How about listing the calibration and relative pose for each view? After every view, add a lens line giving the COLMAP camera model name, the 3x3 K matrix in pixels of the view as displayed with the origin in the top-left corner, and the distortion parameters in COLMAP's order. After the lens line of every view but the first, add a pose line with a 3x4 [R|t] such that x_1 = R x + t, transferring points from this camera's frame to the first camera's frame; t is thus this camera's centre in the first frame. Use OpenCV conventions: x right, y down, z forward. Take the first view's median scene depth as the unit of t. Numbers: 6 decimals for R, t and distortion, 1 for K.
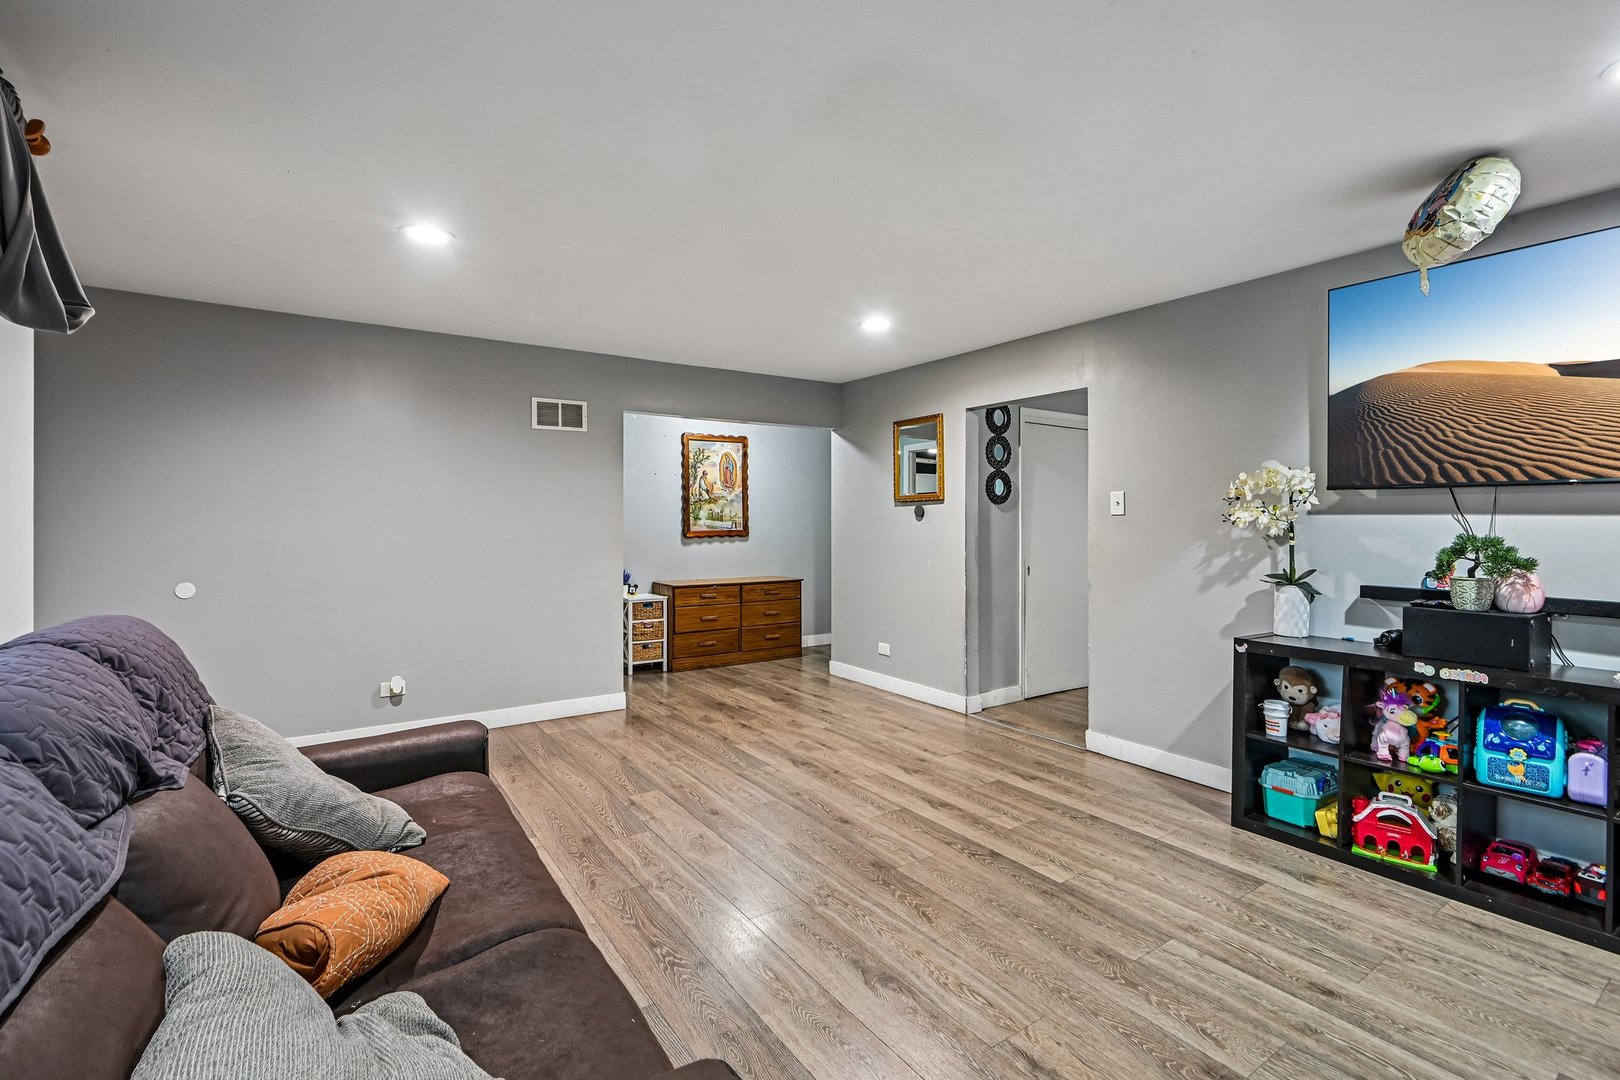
lens RADIAL K [[749.0, 0, 813.3], [0, 749.0, 515.8], [0, 0, 1]] dist [-0.006858, -0.000800]
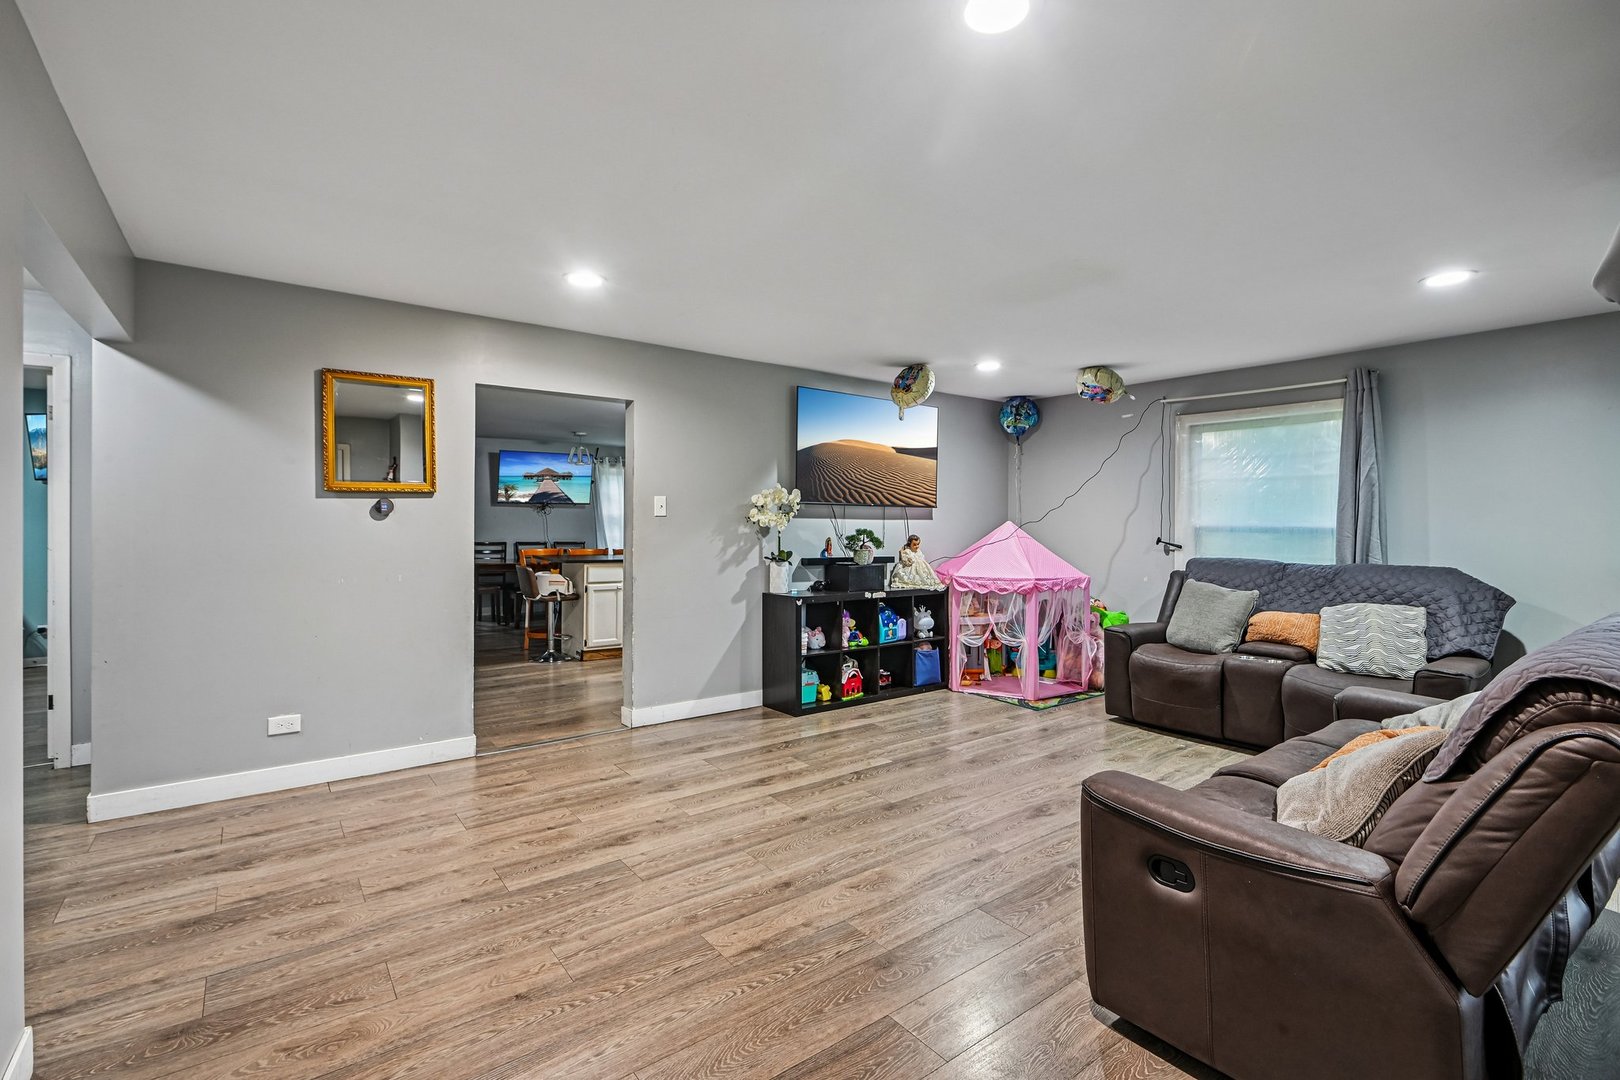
lens RADIAL K [[728.3, 0, 803.7], [0, 728.3, 520.2], [0, 0, 1]] dist [-0.007368, -0.000966]
pose [[-0.058929, -0.001149, 0.998262, -0.933785], [-0.011832, 0.999930, 0.000452, 0.002457], [-0.998192, -0.011785, -0.058939, 1.049860]]
